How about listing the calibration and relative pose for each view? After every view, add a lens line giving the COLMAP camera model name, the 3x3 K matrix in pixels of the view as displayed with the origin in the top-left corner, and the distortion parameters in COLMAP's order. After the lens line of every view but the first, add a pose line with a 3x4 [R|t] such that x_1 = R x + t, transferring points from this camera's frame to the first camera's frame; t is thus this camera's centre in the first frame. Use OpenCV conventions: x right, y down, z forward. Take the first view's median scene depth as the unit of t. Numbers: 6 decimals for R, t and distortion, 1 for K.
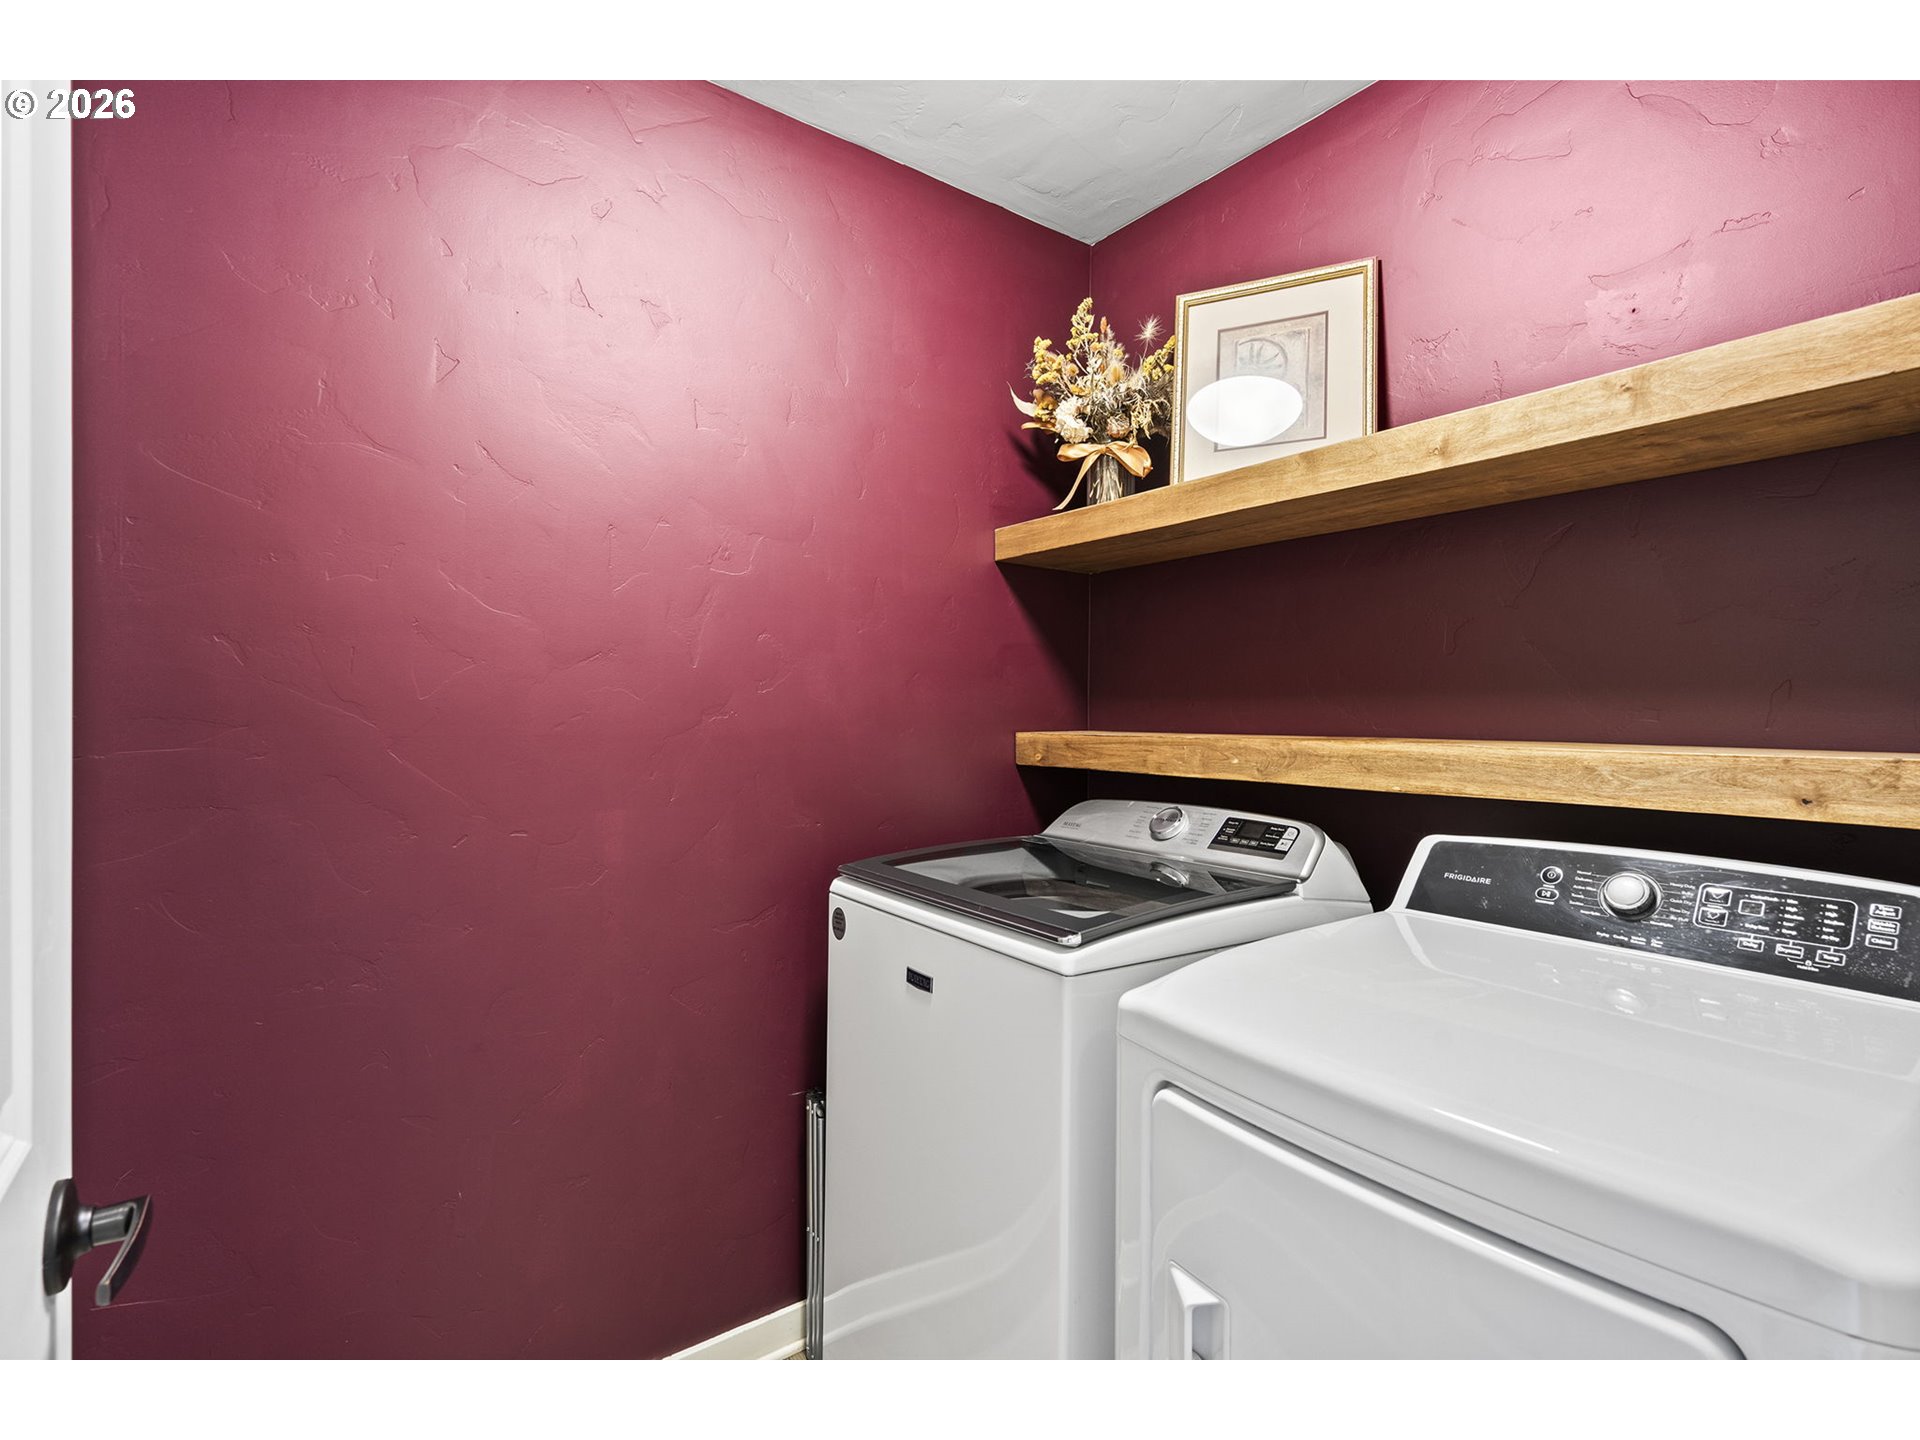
lens RADIAL K [[891.9, 0, 960.0], [0, 891.9, 720.0], [0, 0, 1]] dist [-0.001345, -0.000065]
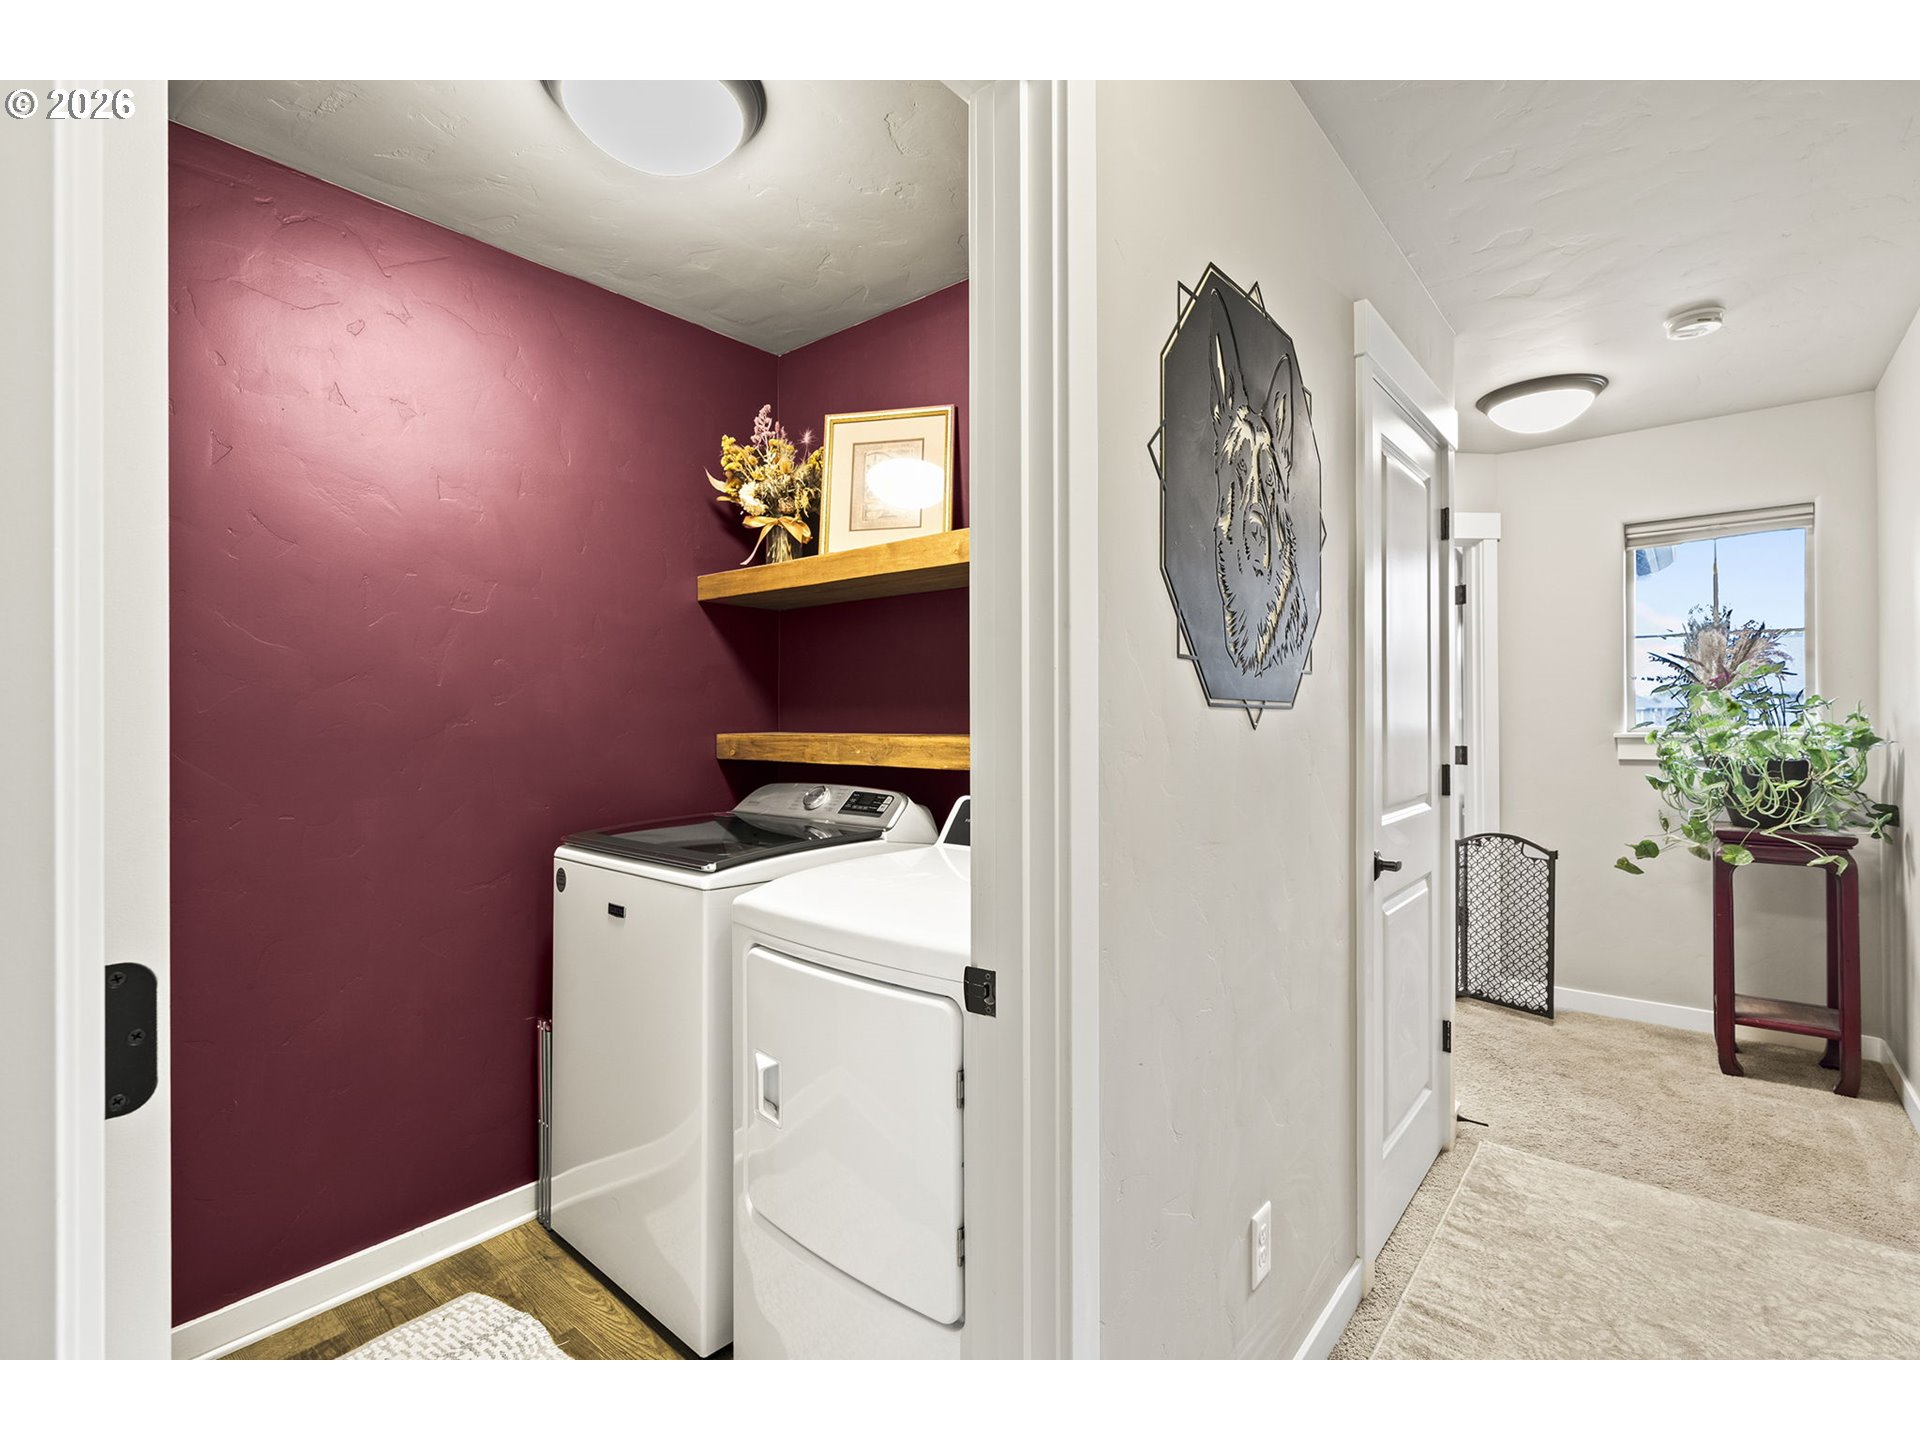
lens RADIAL K [[891.9, 0, 960.0], [0, 891.9, 720.0], [0, 0, 1]] dist [-0.001345, -0.000065]
pose [[0.973182, -0.007418, 0.229917, 0.125774], [0.008427, 0.999959, -0.003407, 0.001244], [-0.229882, 0.005253, 0.973204, -0.386033]]
